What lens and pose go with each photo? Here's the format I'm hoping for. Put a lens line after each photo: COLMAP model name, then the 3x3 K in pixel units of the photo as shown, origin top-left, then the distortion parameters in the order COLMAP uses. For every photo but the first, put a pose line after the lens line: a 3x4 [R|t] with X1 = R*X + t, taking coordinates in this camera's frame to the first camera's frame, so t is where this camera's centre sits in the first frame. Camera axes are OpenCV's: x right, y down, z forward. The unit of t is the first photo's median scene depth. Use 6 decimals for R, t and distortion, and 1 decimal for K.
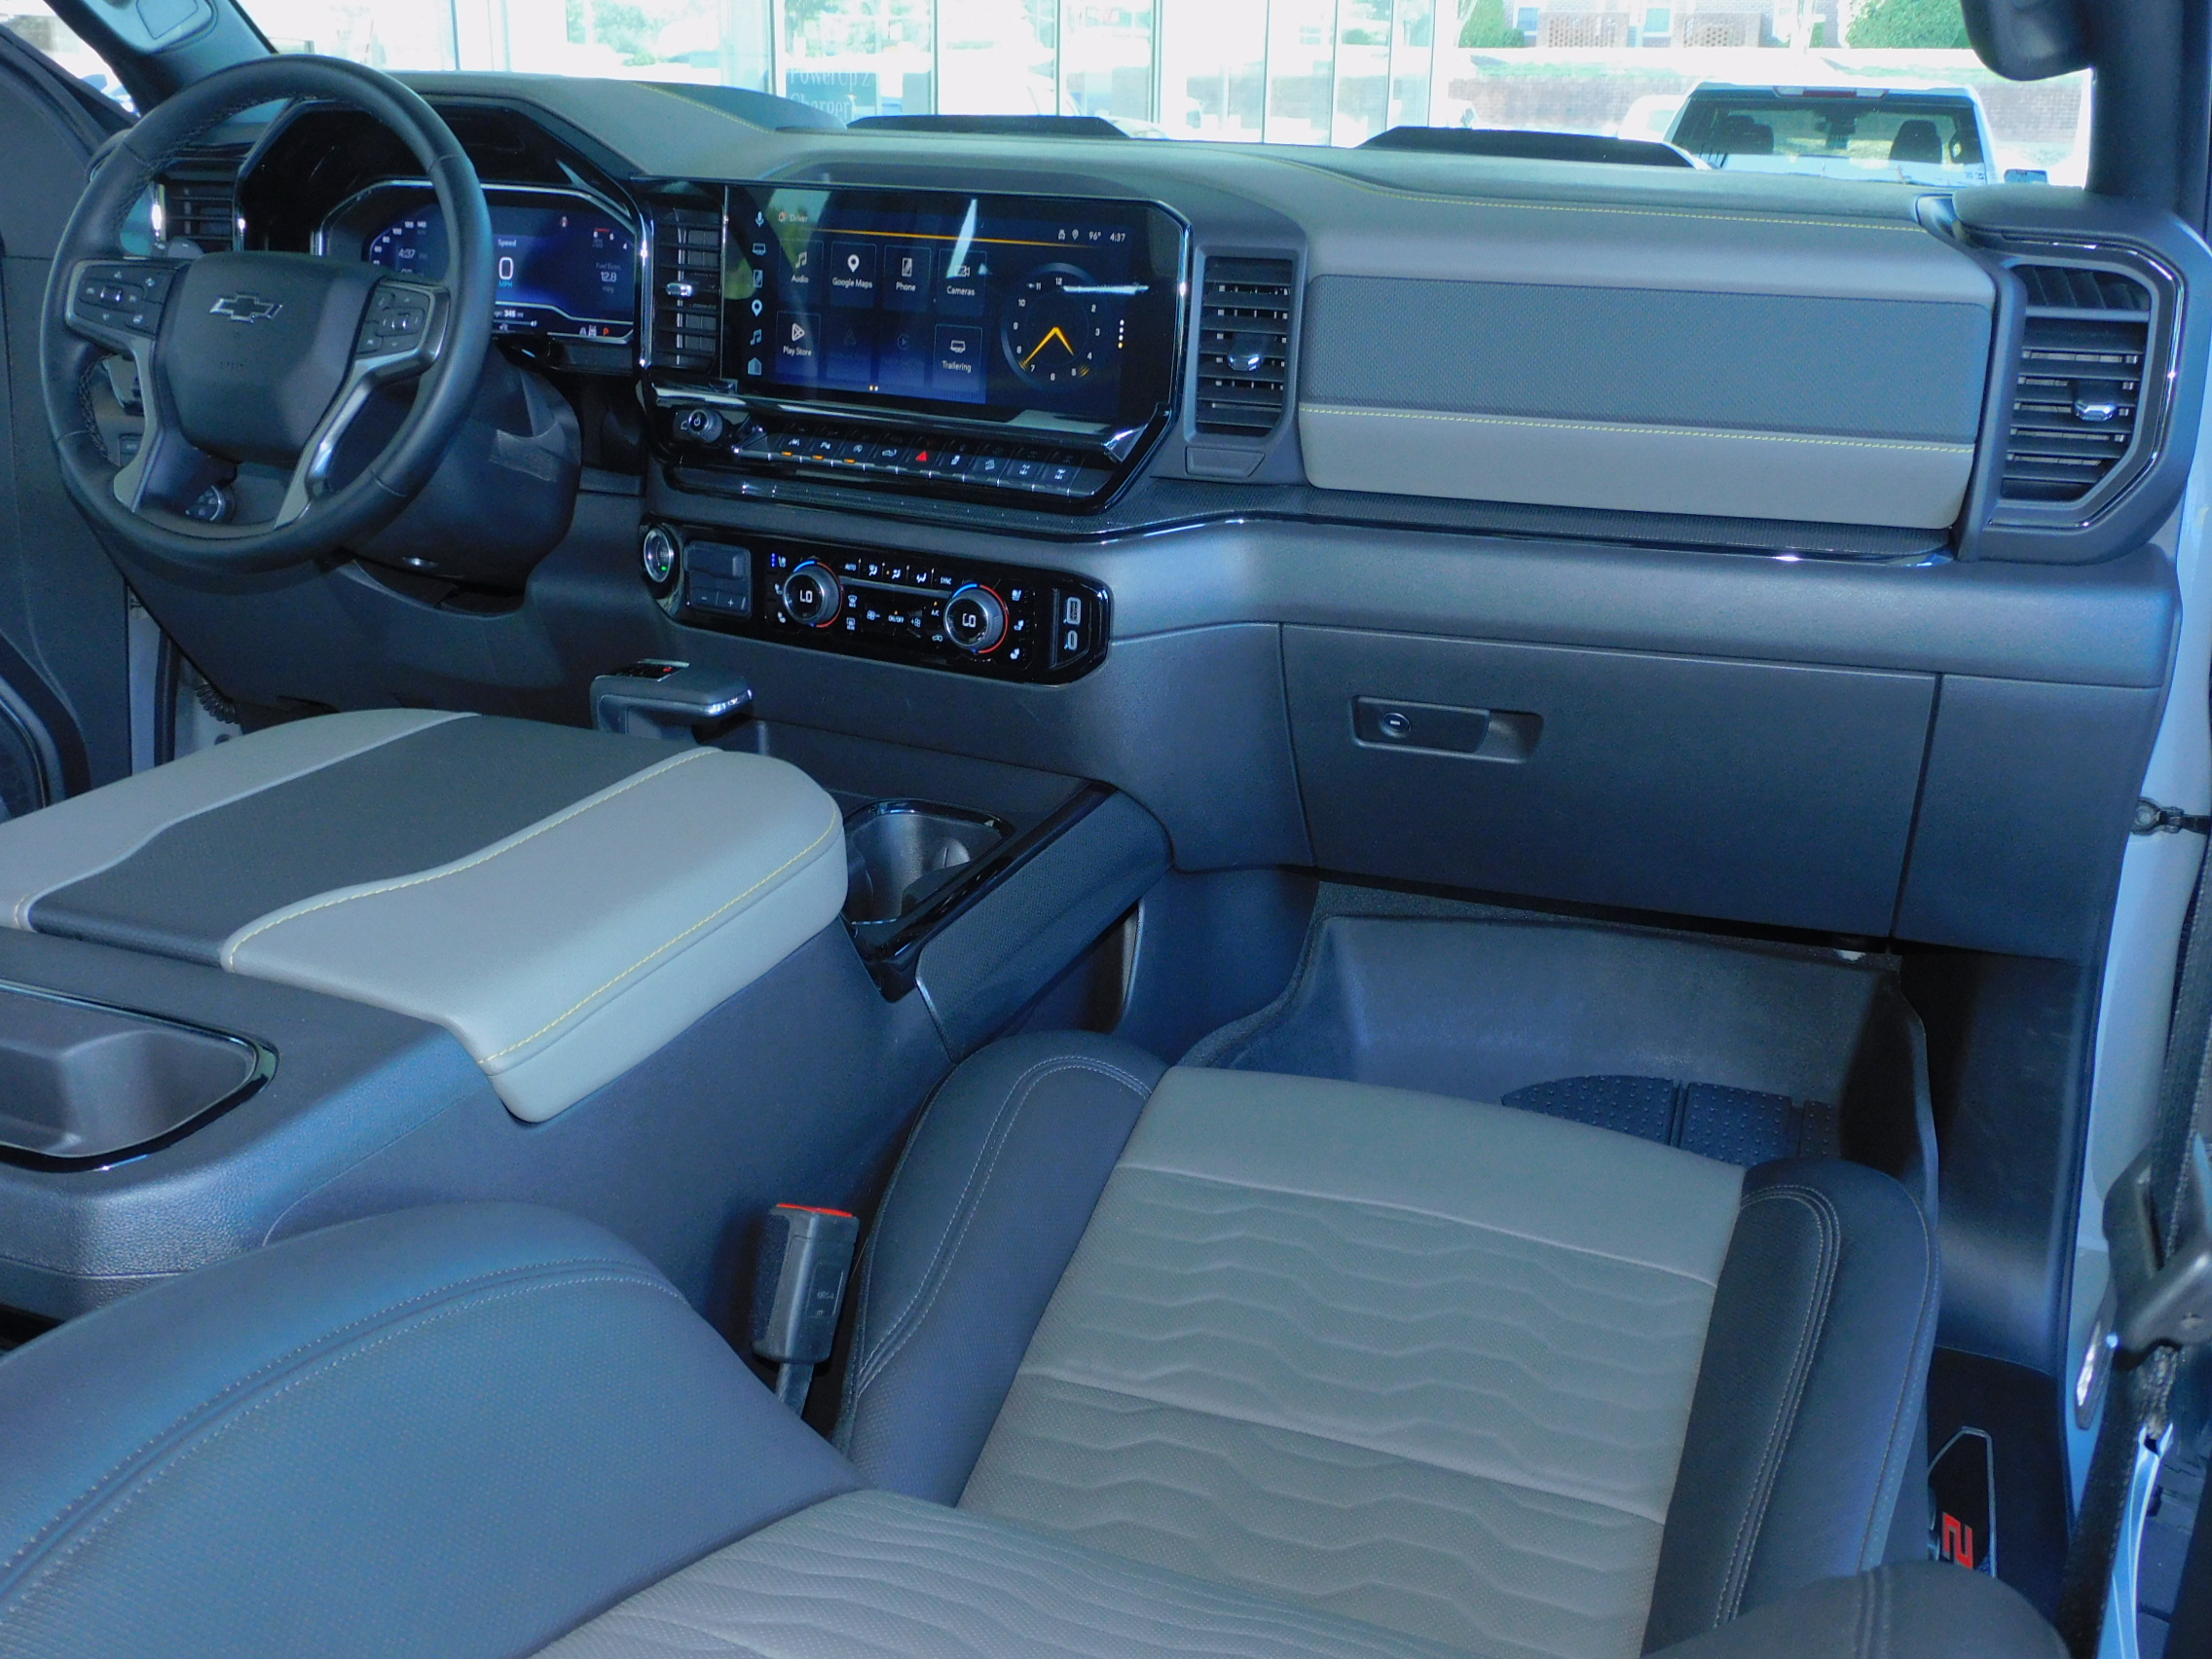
lens RADIAL K [[2183.9, 0, 1109.2], [0, 2183.9, 819.1], [0, 0, 1]] dist [-0.004610, 0.000000]
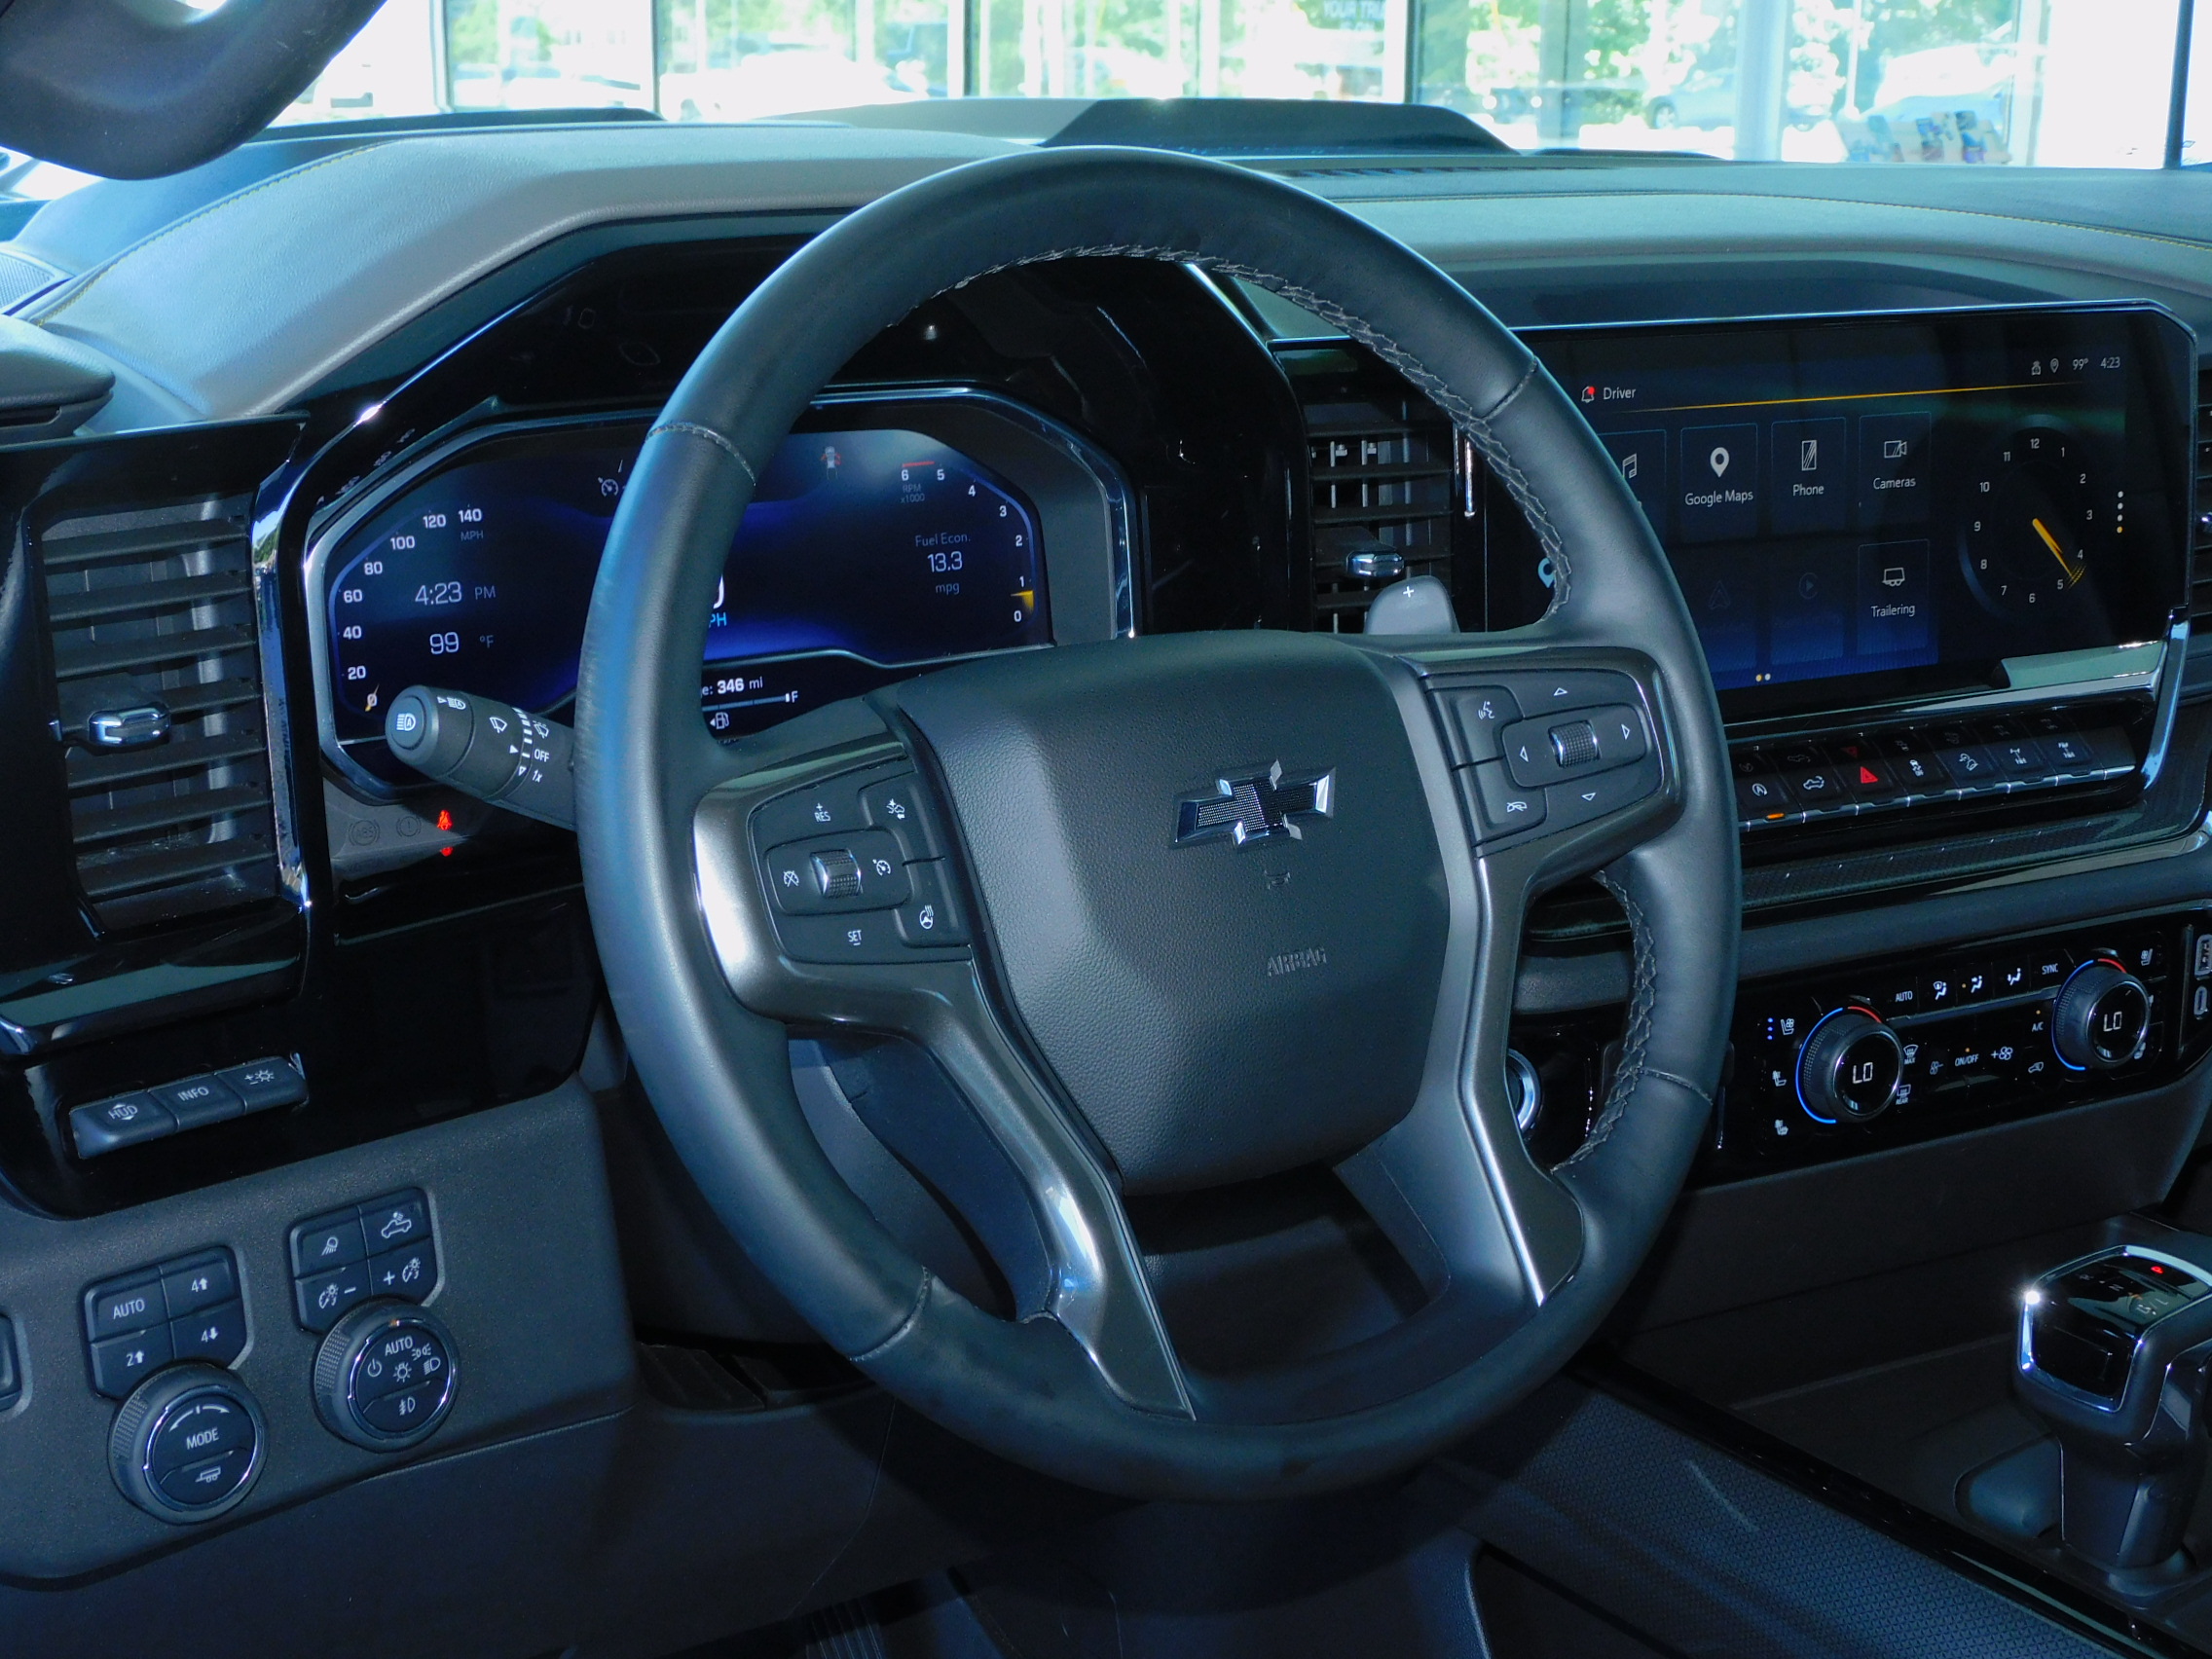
lens RADIAL K [[2998.9, 0, 1096.9], [0, 2998.9, 823.1], [0, 0, 1]] dist [-0.019572, 0.000000]
pose [[0.549212, -0.244712, 0.799050, -0.820383], [0.259039, 0.958921, 0.115627, -0.296007], [-0.794521, 0.143481, 0.590041, 0.701564]]
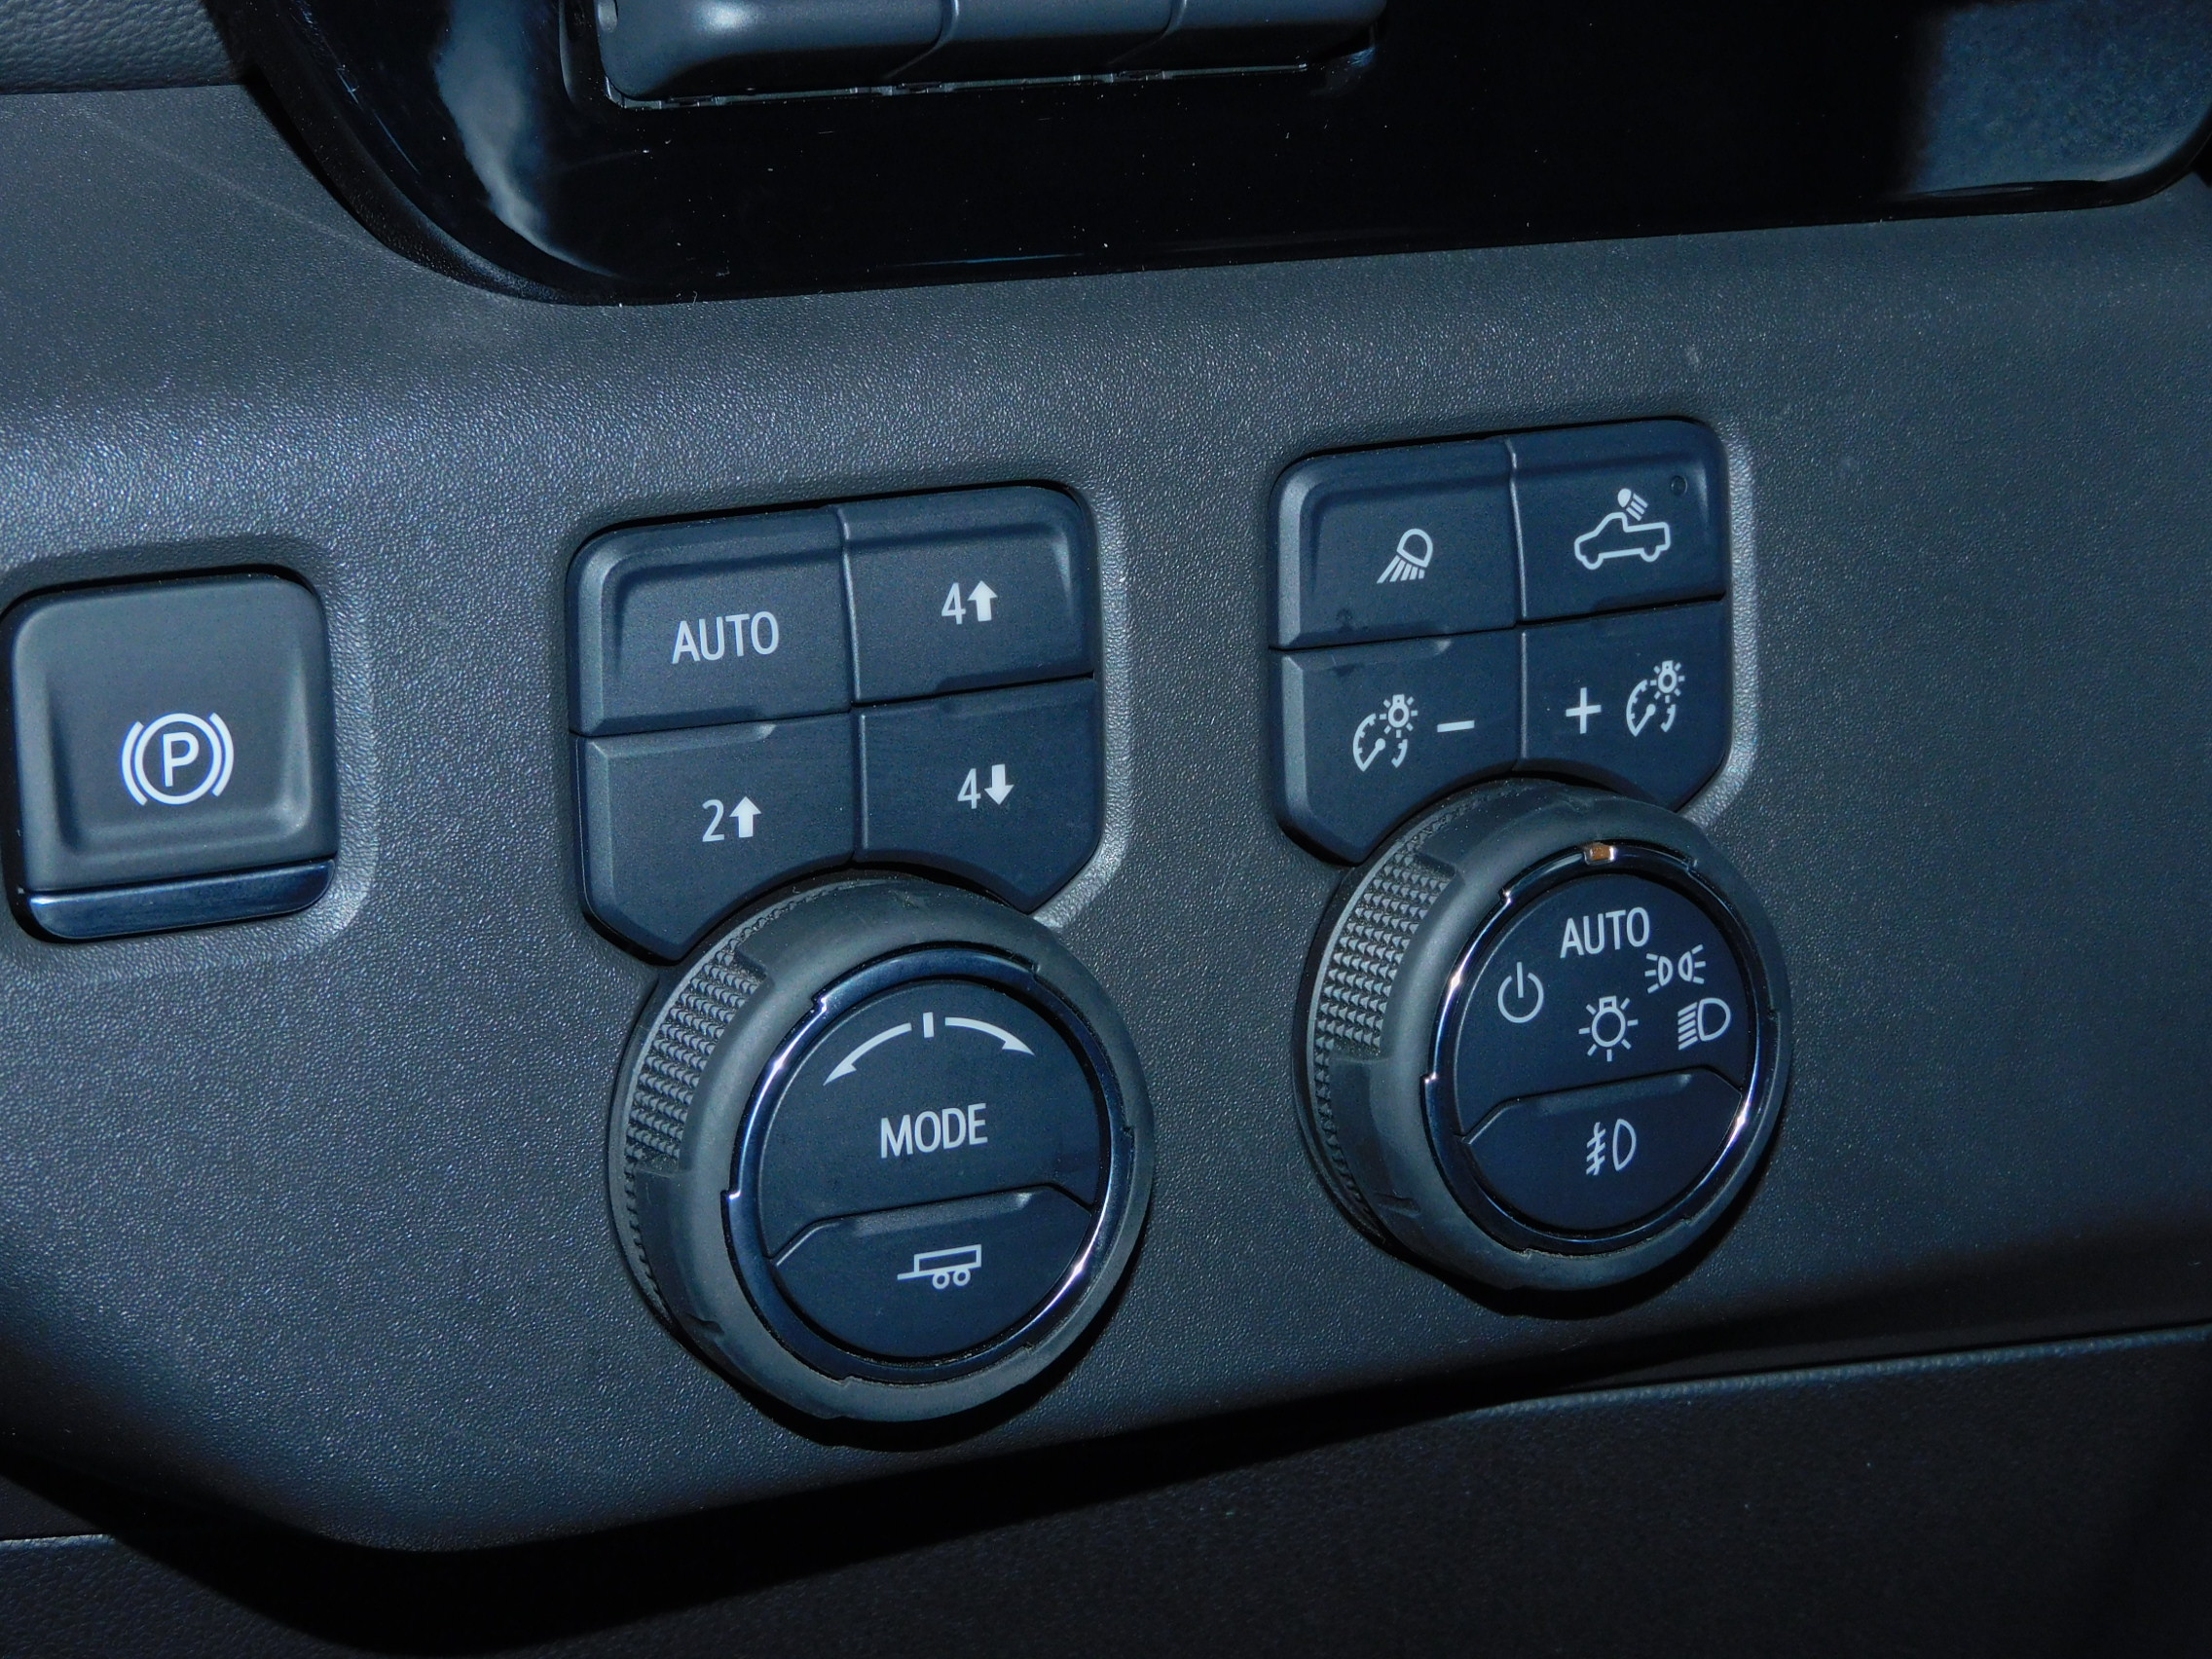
lens RADIAL K [[5296.6, 0, 1103.4], [0, 5296.6, 826.8], [0, 0, 1]] dist [-0.373317, 0.000000]
pose [[0.745412, -0.200812, 0.635638, -0.670650], [0.193753, 0.977647, 0.081646, -0.207060], [-0.637825, 0.062297, 0.767658, 0.944153]]
